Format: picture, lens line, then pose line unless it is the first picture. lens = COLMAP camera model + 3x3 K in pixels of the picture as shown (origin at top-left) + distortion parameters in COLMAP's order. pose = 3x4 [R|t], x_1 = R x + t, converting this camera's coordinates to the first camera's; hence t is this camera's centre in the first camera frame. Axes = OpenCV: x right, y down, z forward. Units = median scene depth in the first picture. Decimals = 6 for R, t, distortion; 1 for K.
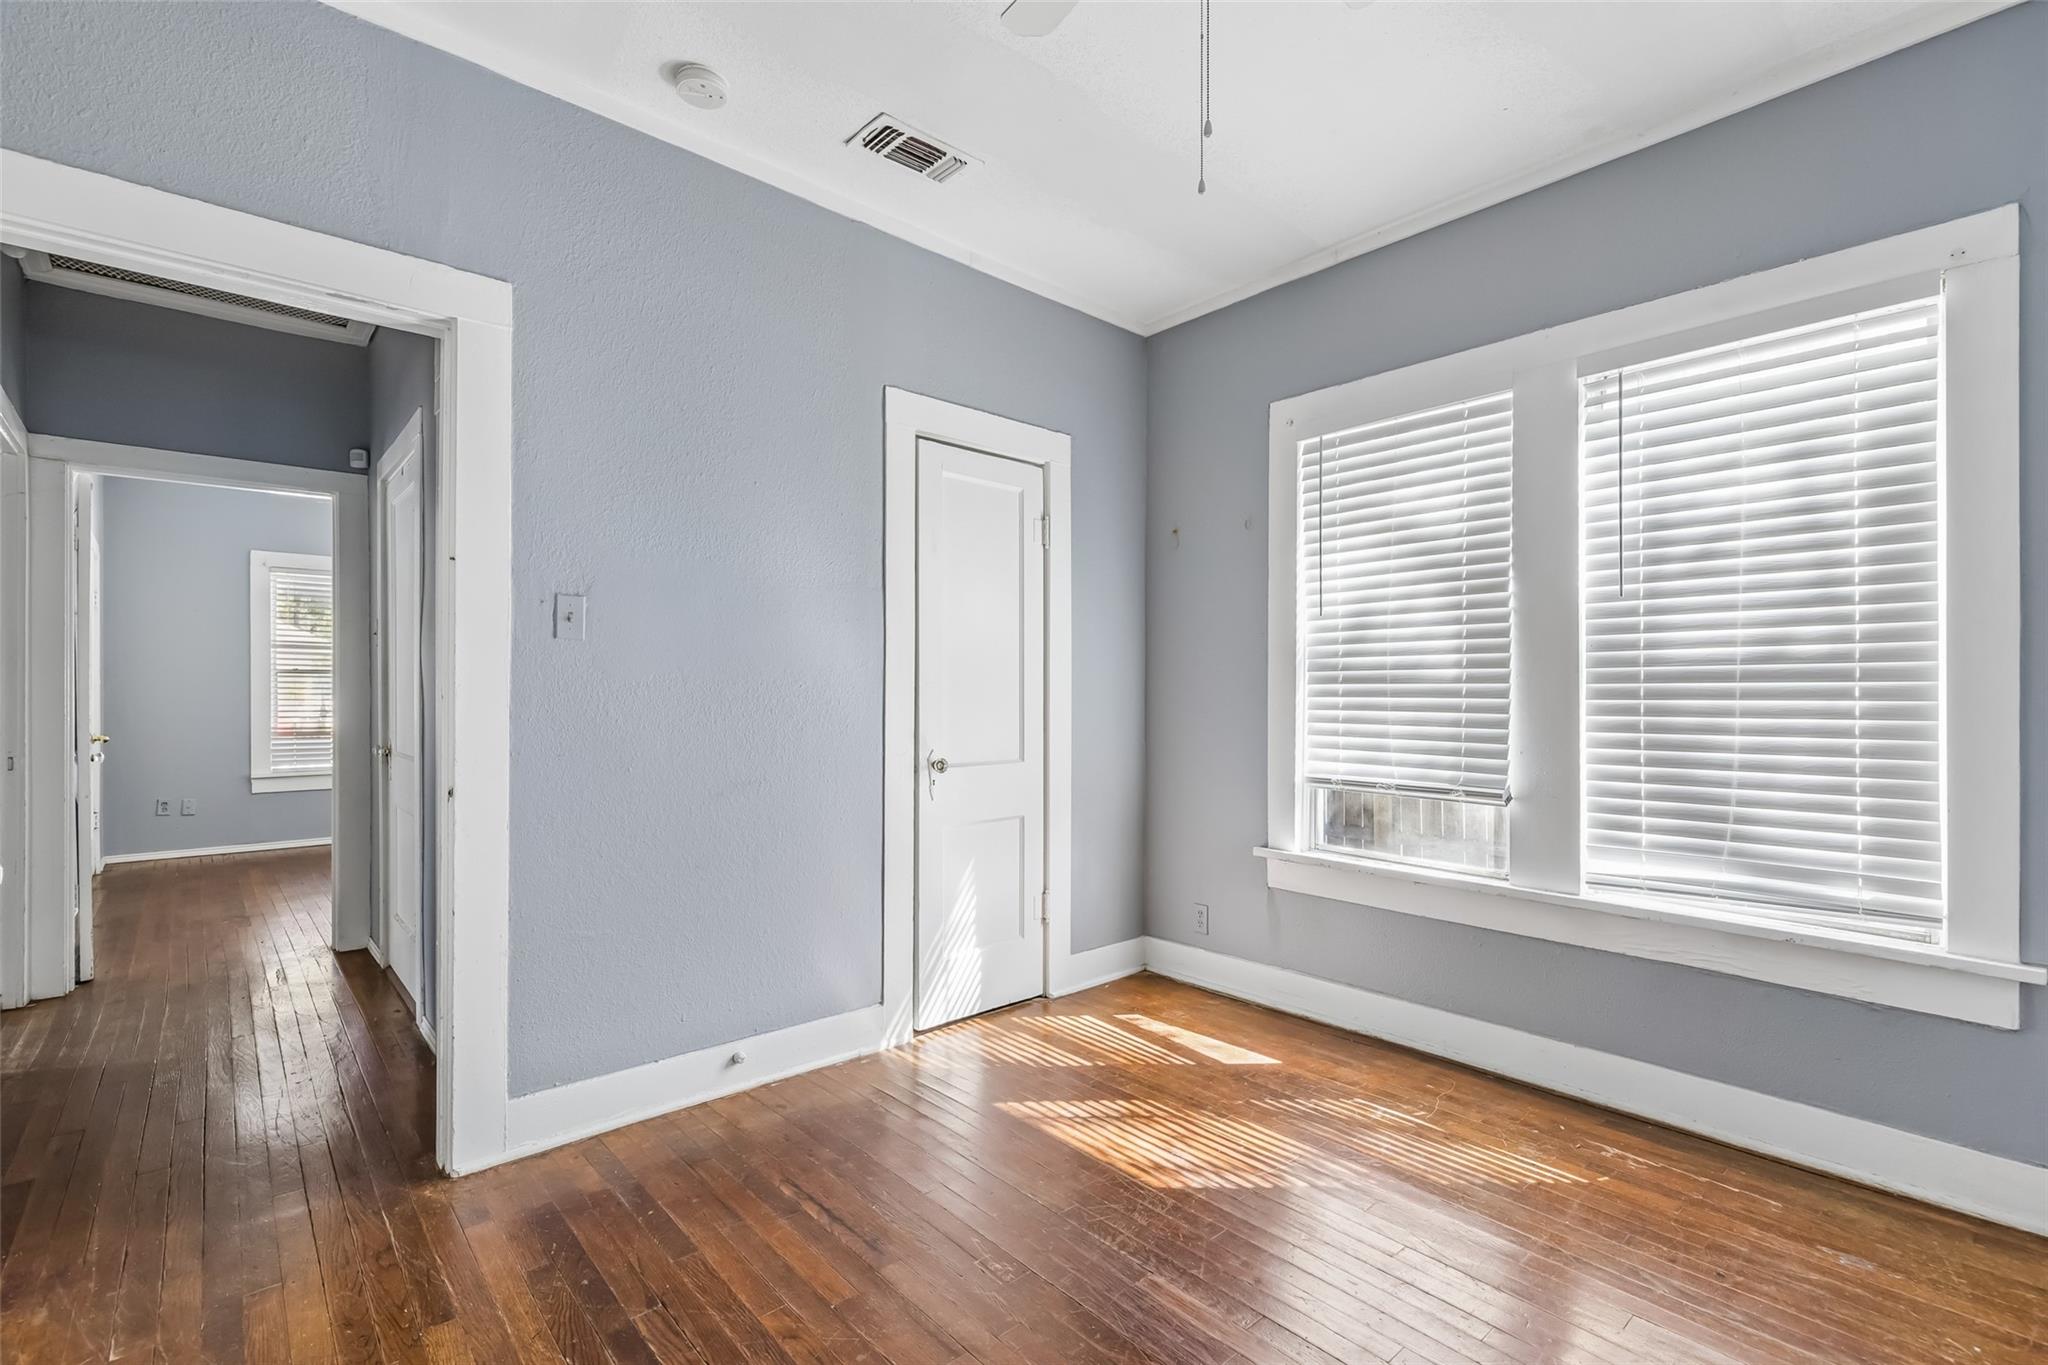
lens RADIAL K [[939.3, 0, 1031.6], [0, 939.3, 680.8], [0, 0, 1]] dist [0.019259, -0.001663]
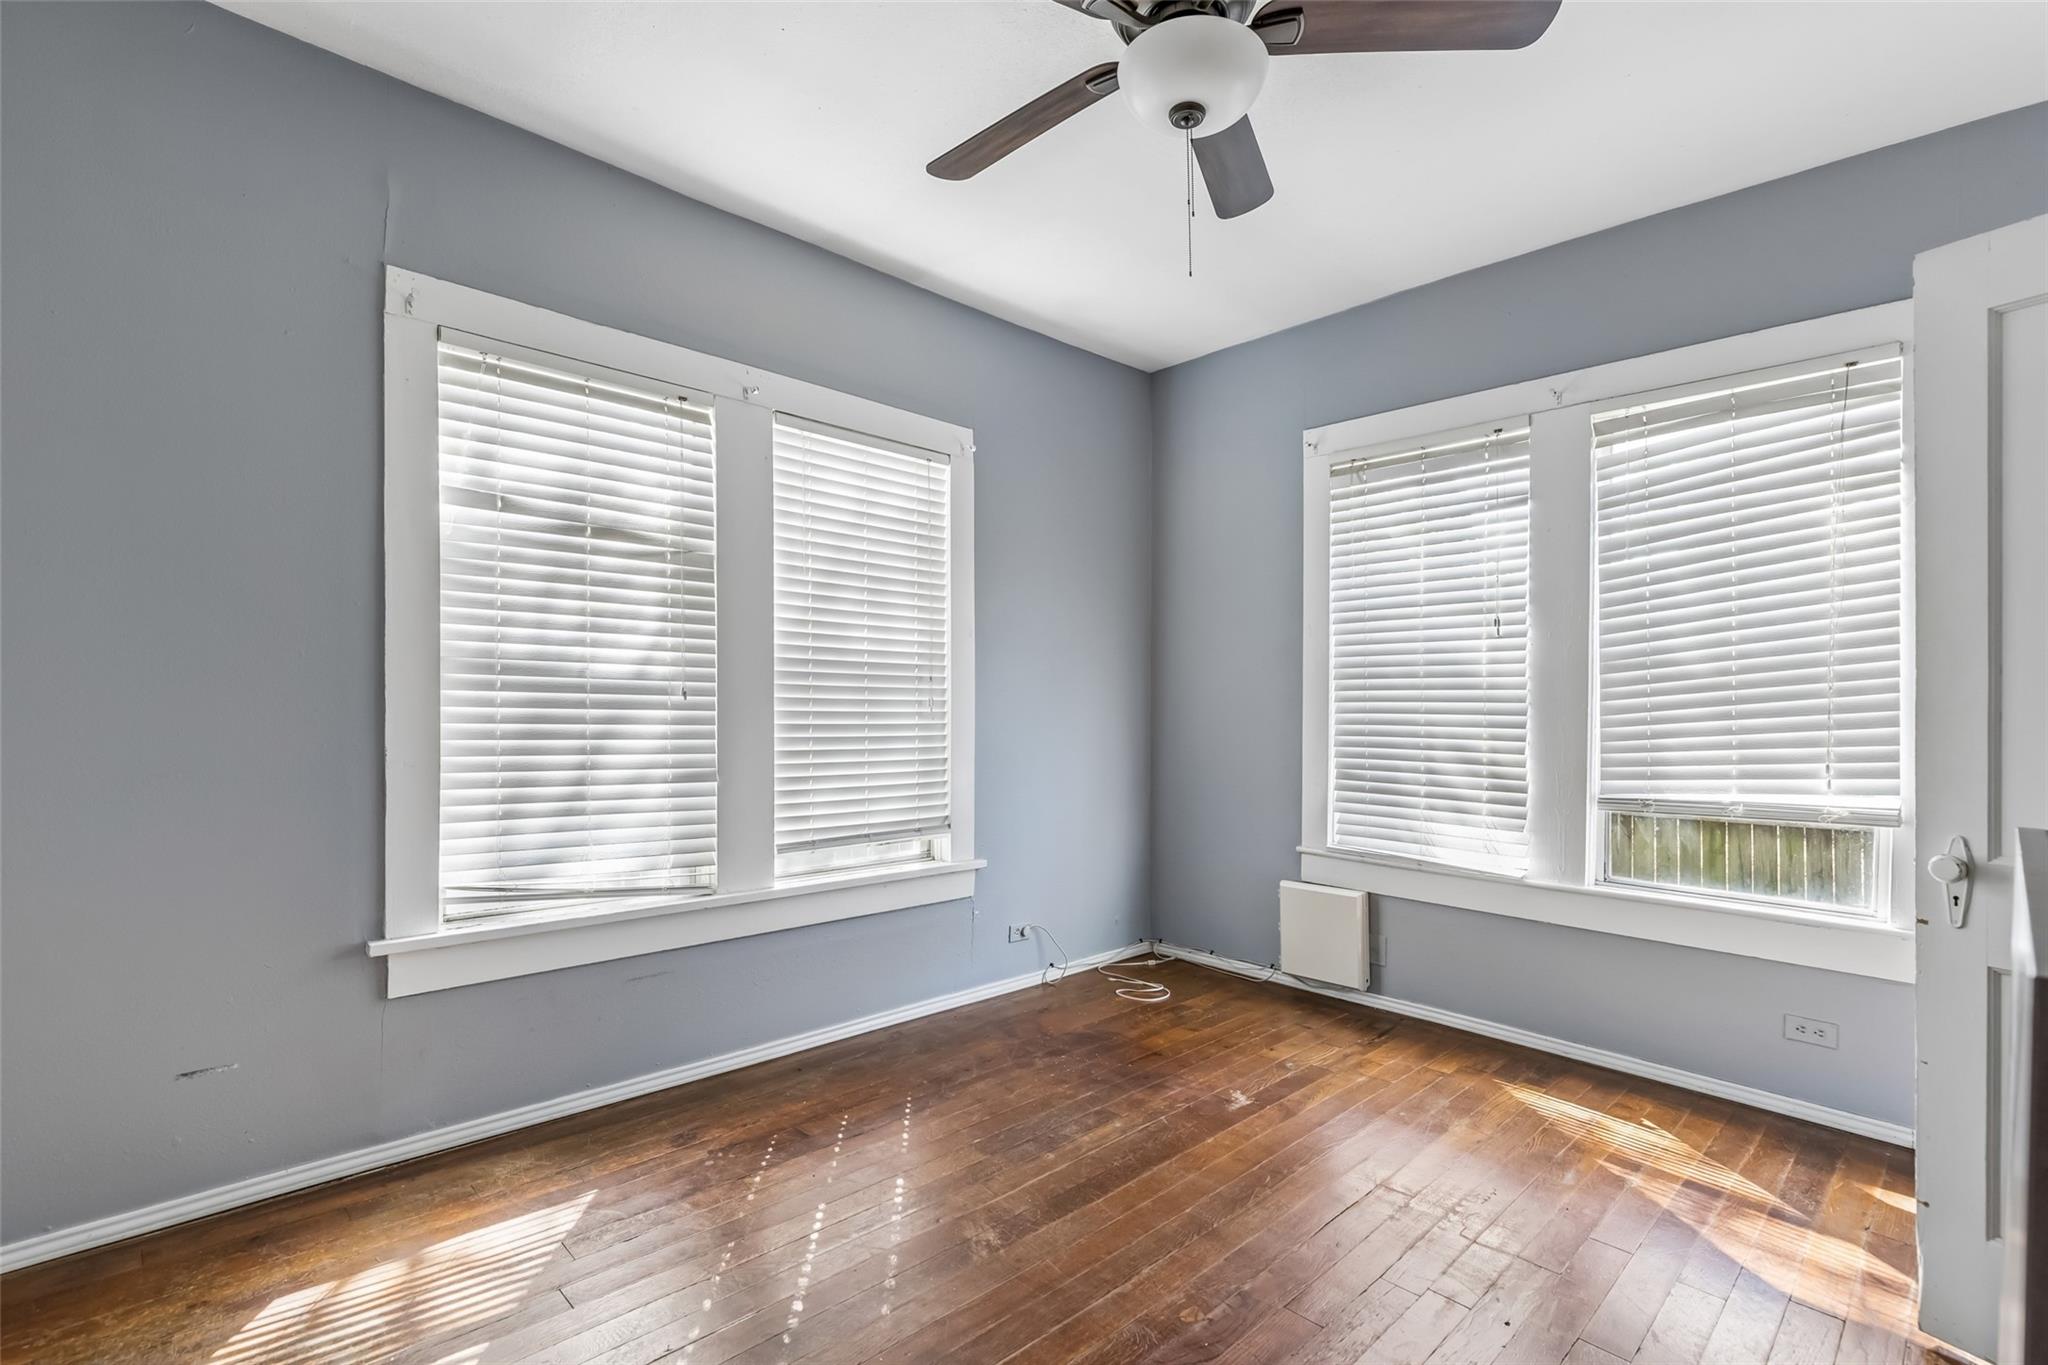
lens RADIAL K [[939.3, 0, 1038.9], [0, 939.3, 699.9], [0, 0, 1]] dist [0.019259, -0.001663]
pose [[-0.034422, 0.008238, 0.999373, -0.552929], [-0.014979, 0.999849, -0.008758, 0.012393], [-0.999295, -0.015271, -0.034293, 0.729823]]
